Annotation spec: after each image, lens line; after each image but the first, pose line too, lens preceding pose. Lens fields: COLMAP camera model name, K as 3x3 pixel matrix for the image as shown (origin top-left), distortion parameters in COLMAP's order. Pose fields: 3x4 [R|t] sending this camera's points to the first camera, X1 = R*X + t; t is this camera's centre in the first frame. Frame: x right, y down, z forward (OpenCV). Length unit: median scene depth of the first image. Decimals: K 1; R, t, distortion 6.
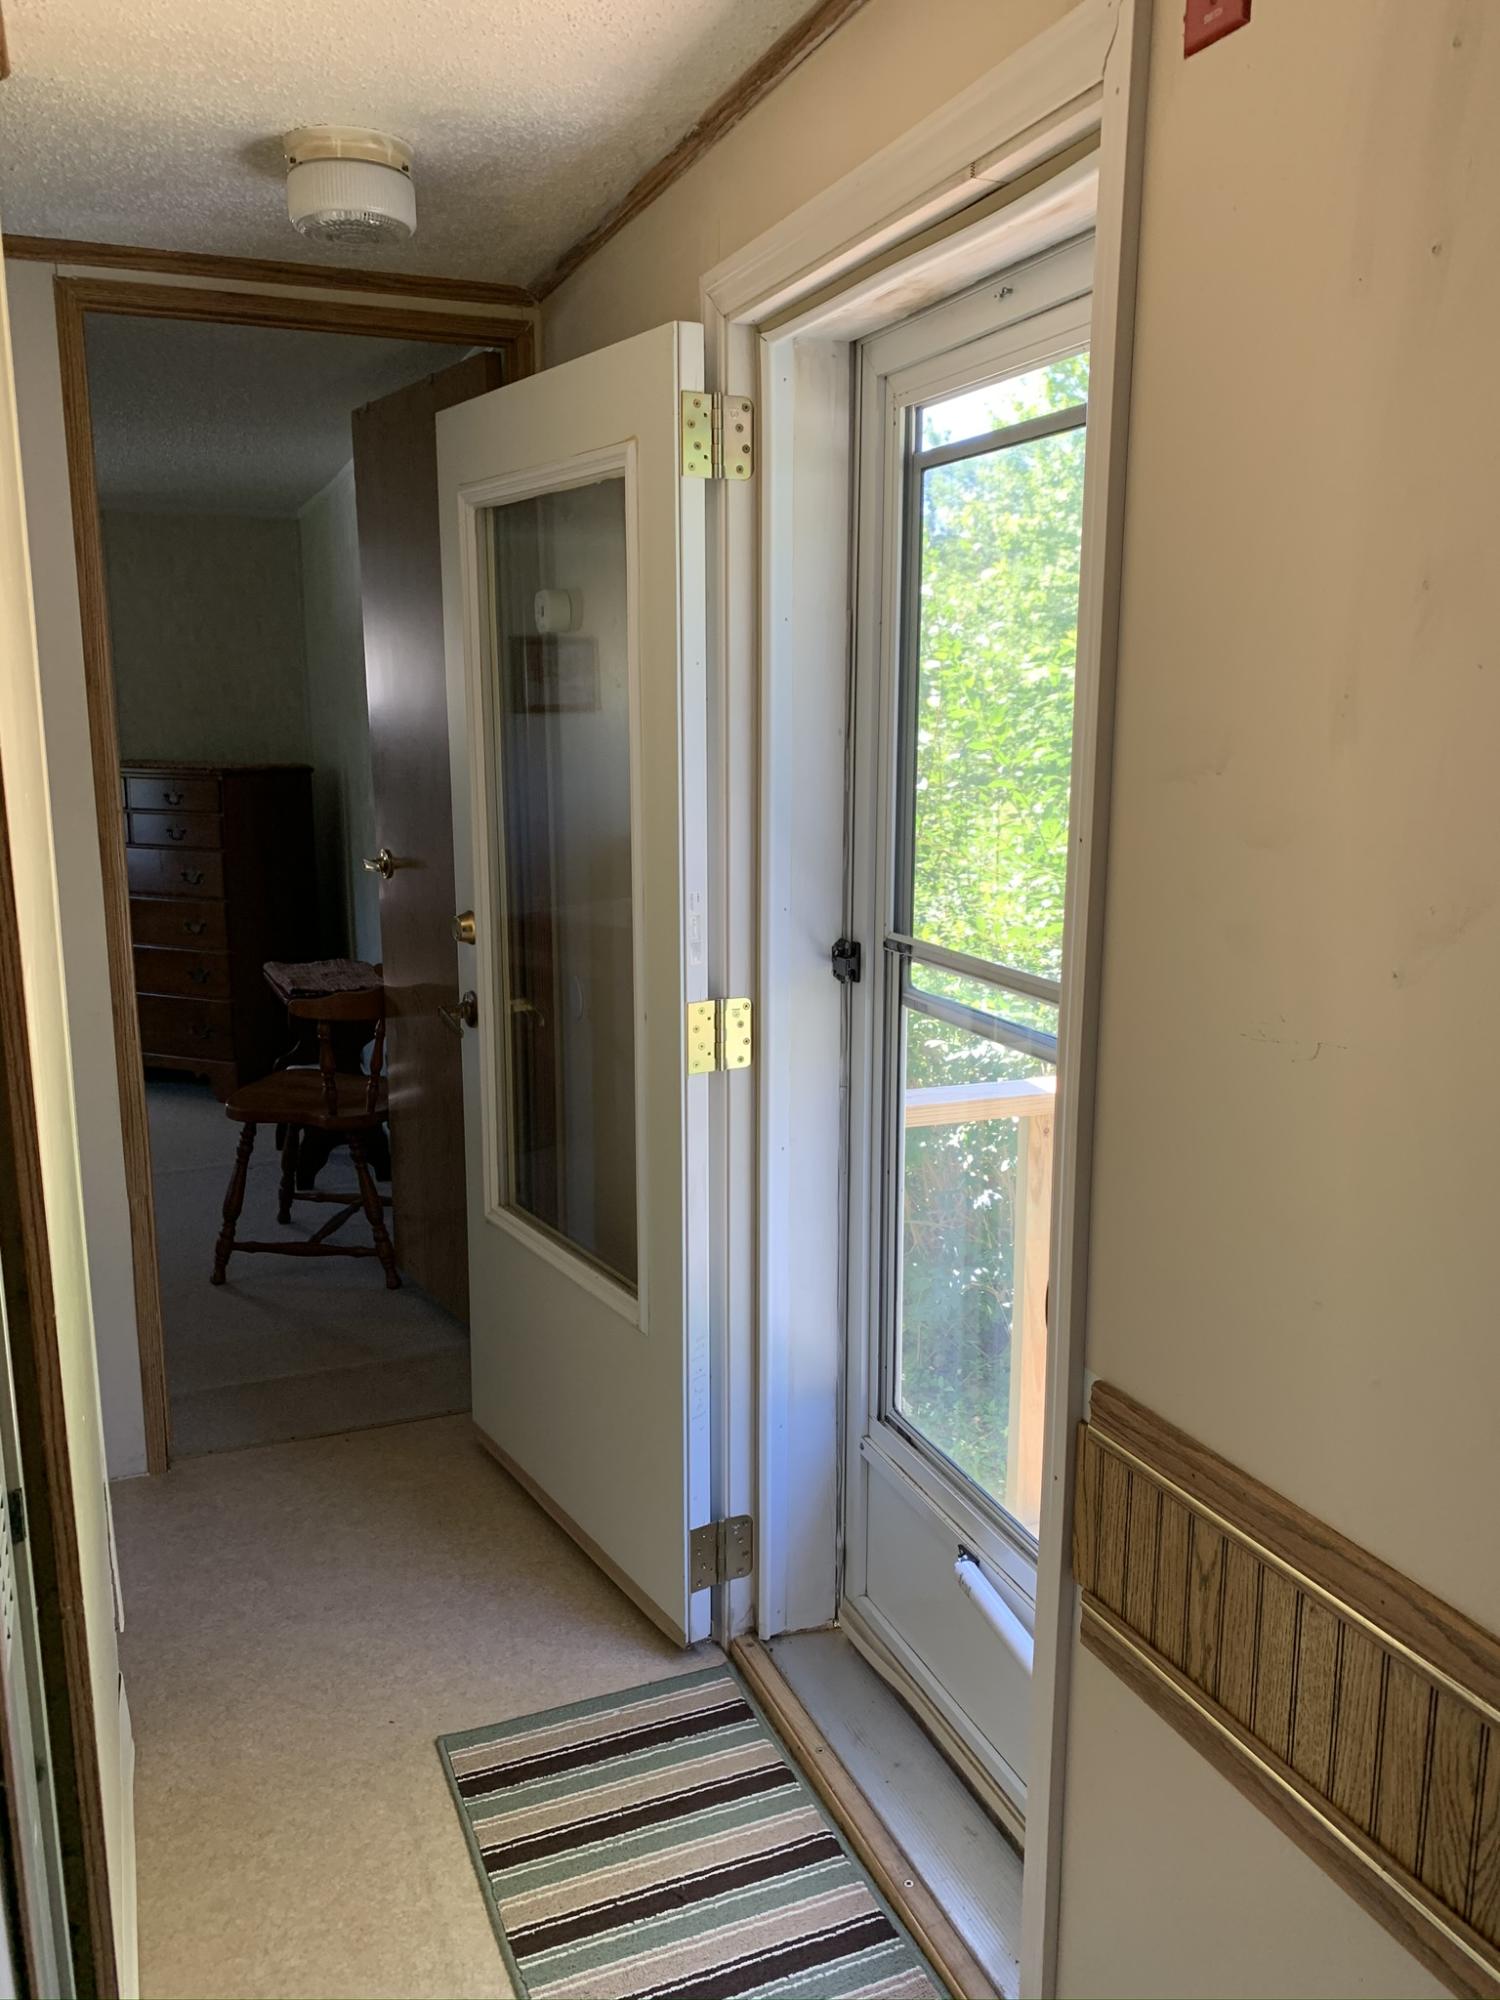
lens RADIAL K [[1513.8, 0, 749.0], [0, 1513.8, 1002.6], [0, 0, 1]] dist [0.014073, -0.013267]
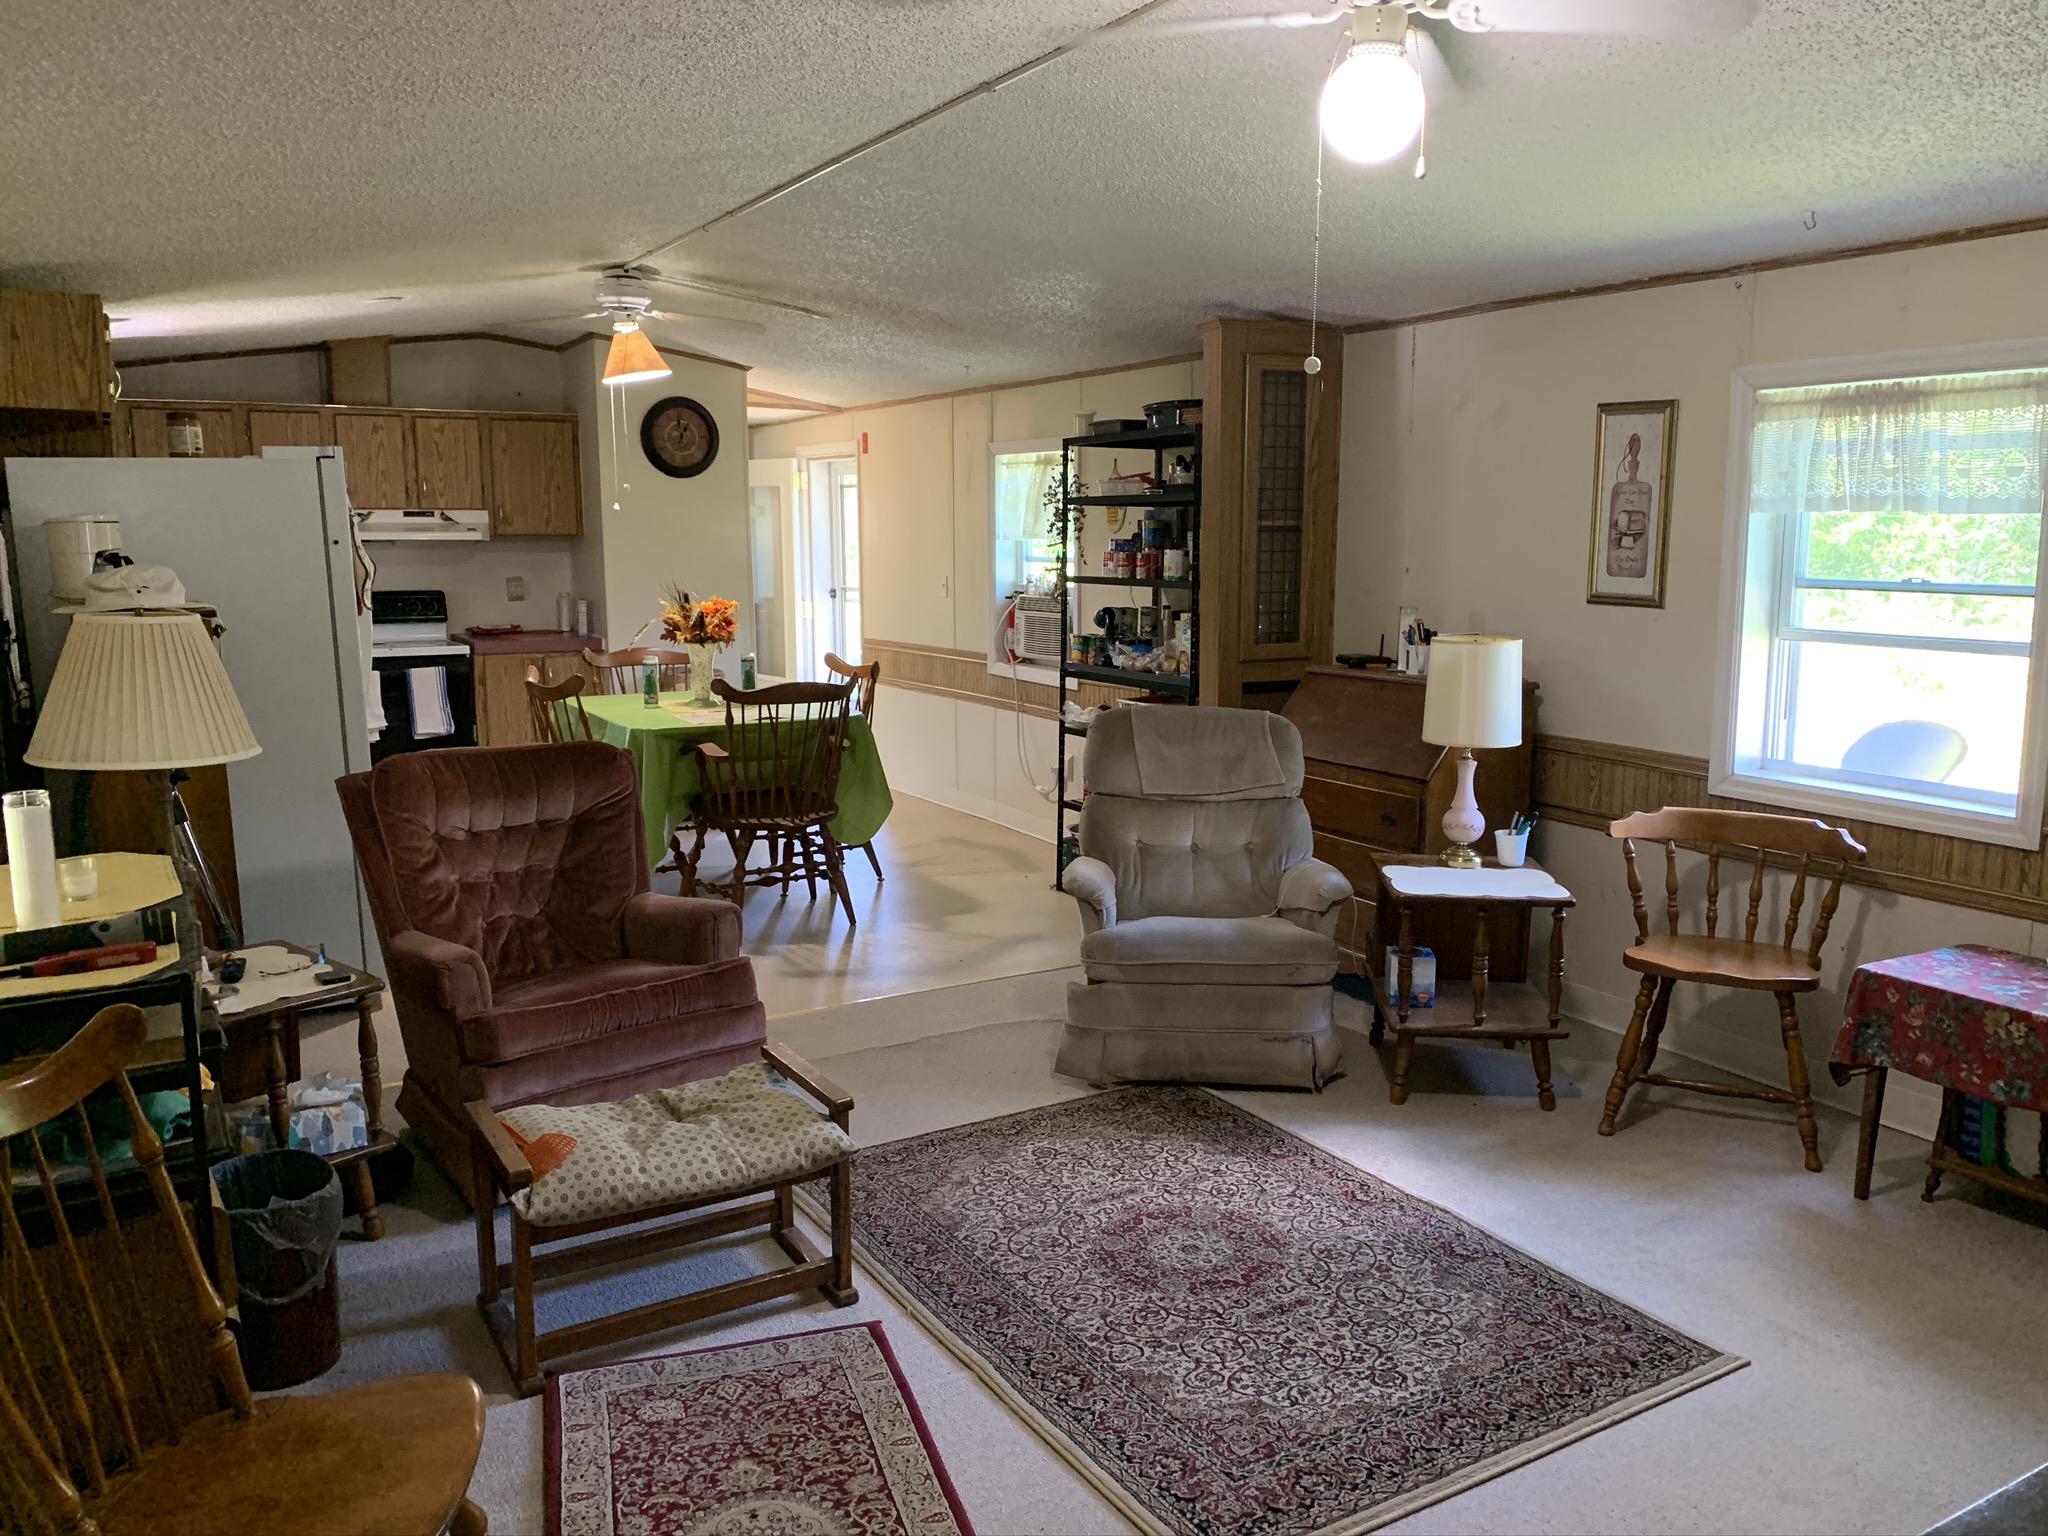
lens RADIAL K [[1550.1, 0, 1025.8], [0, 1550.1, 769.4], [0, 0, 1]] dist [0.014073, -0.013267]
pose [[0.991719, -0.026305, 0.125706, 0.041817], [0.031979, 0.998549, -0.043336, 0.728362], [-0.124384, 0.046997, 0.991121, -3.690597]]
